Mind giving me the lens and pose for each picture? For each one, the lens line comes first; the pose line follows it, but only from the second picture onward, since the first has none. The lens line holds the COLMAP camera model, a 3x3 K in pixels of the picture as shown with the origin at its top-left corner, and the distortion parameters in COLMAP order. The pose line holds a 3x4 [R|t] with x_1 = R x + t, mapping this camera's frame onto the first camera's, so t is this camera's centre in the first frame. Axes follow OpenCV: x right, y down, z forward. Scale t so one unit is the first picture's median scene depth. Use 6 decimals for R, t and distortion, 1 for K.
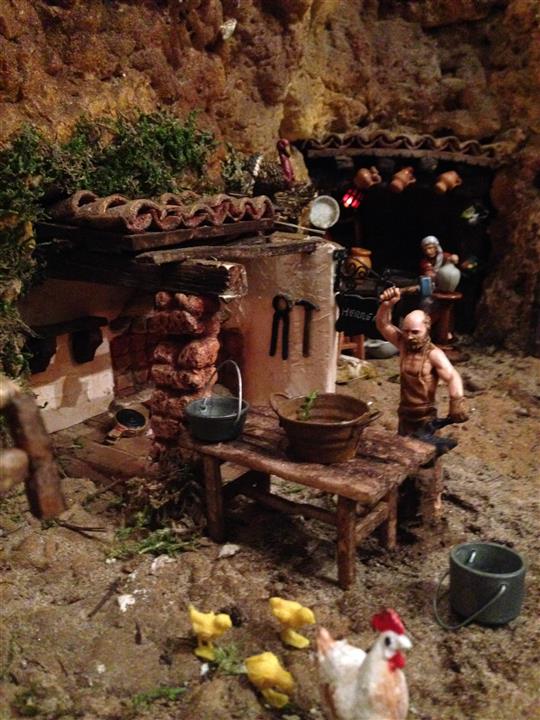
lens RADIAL K [[670.0, 0, 271.3], [0, 670.0, 364.2], [0, 0, 1]] dist [0.086929, -0.186711]
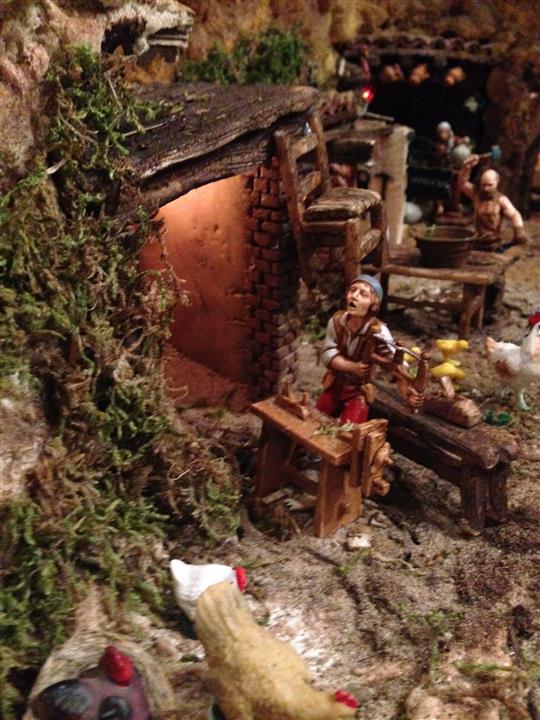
lens RADIAL K [[678.1, 0, 270.0], [0, 678.1, 360.0], [0, 0, 1]] dist [0.103775, -0.255637]
pose [[0.992953, -0.059082, 0.102728, -0.232753], [0.045092, 0.990017, 0.133538, 0.057852], [-0.109592, -0.127965, 0.985705, -0.253277]]
